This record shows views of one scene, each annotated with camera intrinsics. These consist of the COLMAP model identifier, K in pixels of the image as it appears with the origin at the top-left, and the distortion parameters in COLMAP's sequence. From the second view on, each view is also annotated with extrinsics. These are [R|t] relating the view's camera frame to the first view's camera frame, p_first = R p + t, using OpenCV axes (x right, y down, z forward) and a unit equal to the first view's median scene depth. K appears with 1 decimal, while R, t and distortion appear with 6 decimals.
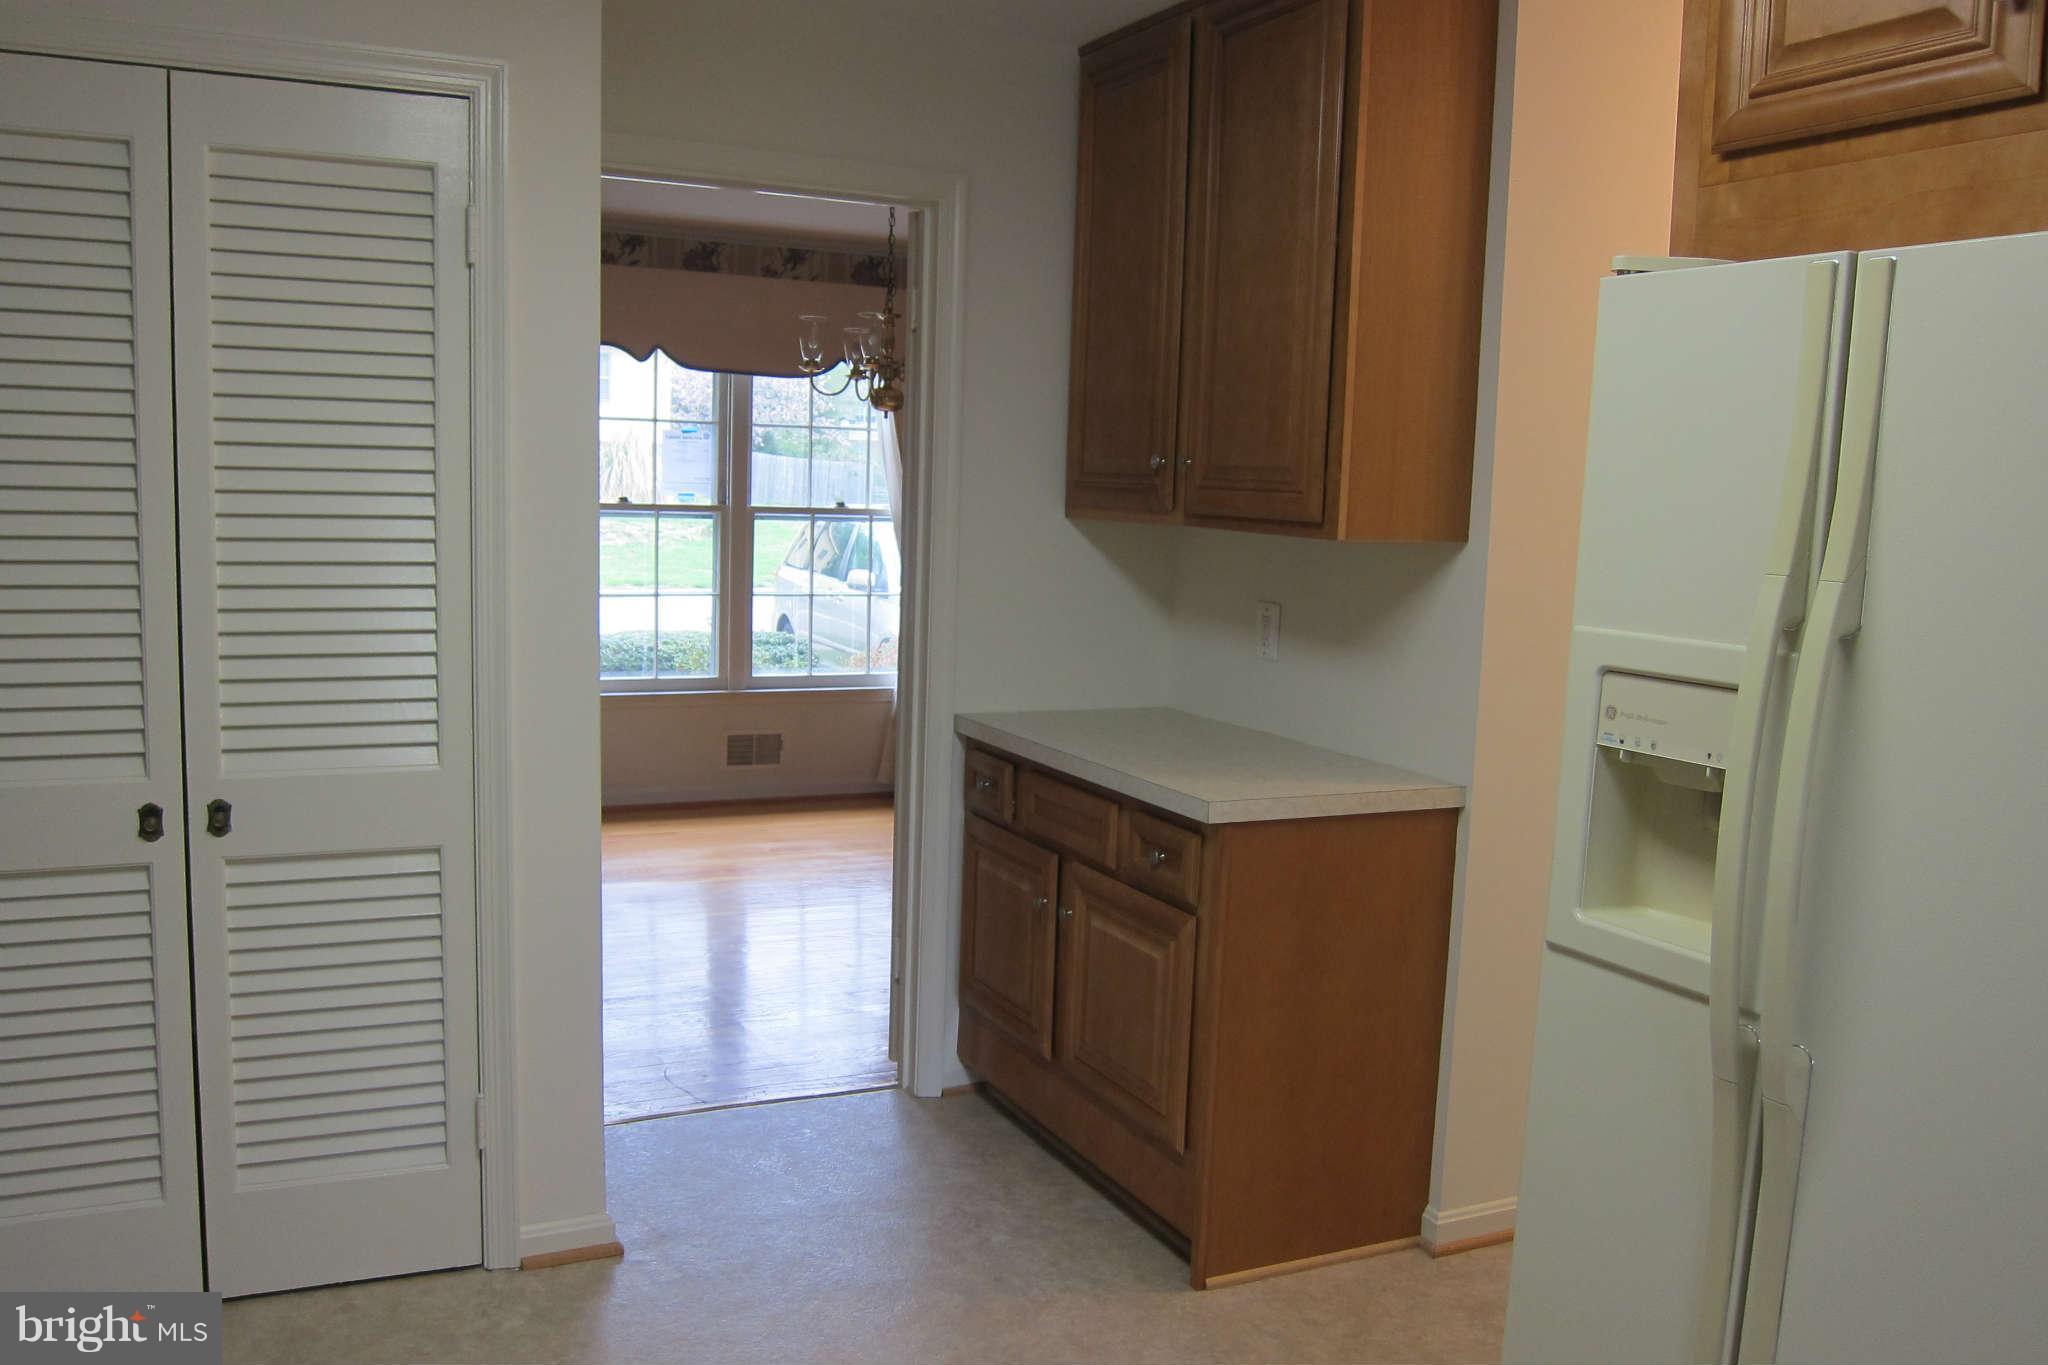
lens RADIAL K [[1669.0, 0, 1018.7], [0, 1669.0, 678.9], [0, 0, 1]] dist [-0.070301, 0.006908]
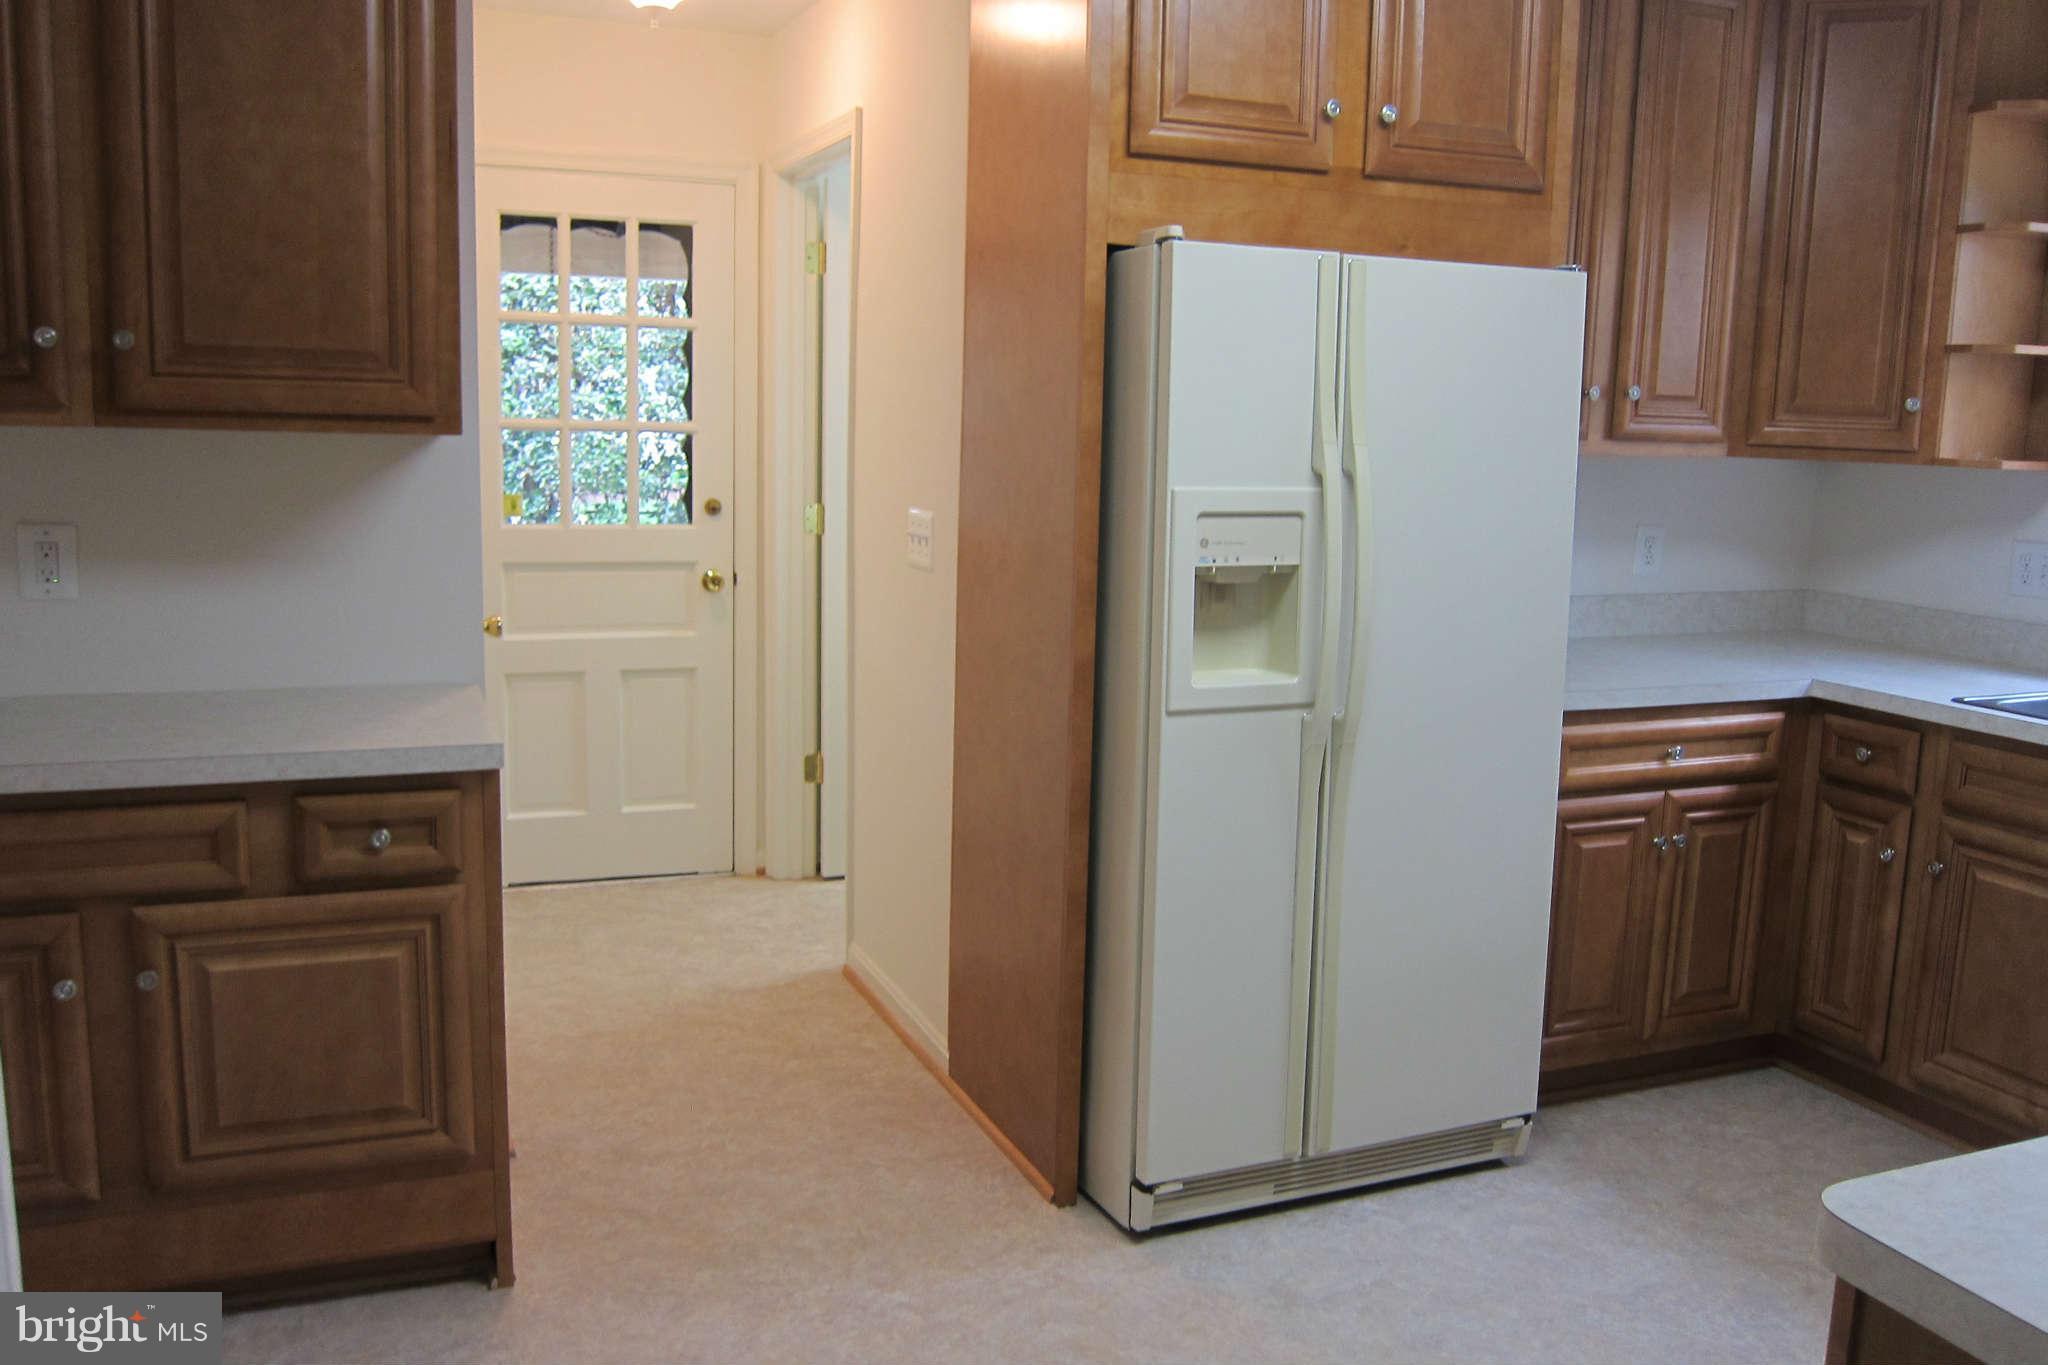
lens RADIAL K [[1669.0, 0, 1028.3], [0, 1669.0, 684.9], [0, 0, 1]] dist [-0.070301, 0.006908]
pose [[0.060709, -0.197840, 0.978353, -0.677414], [0.089204, 0.977314, 0.192094, -0.093255], [-0.994162, 0.075611, 0.076979, 0.626054]]
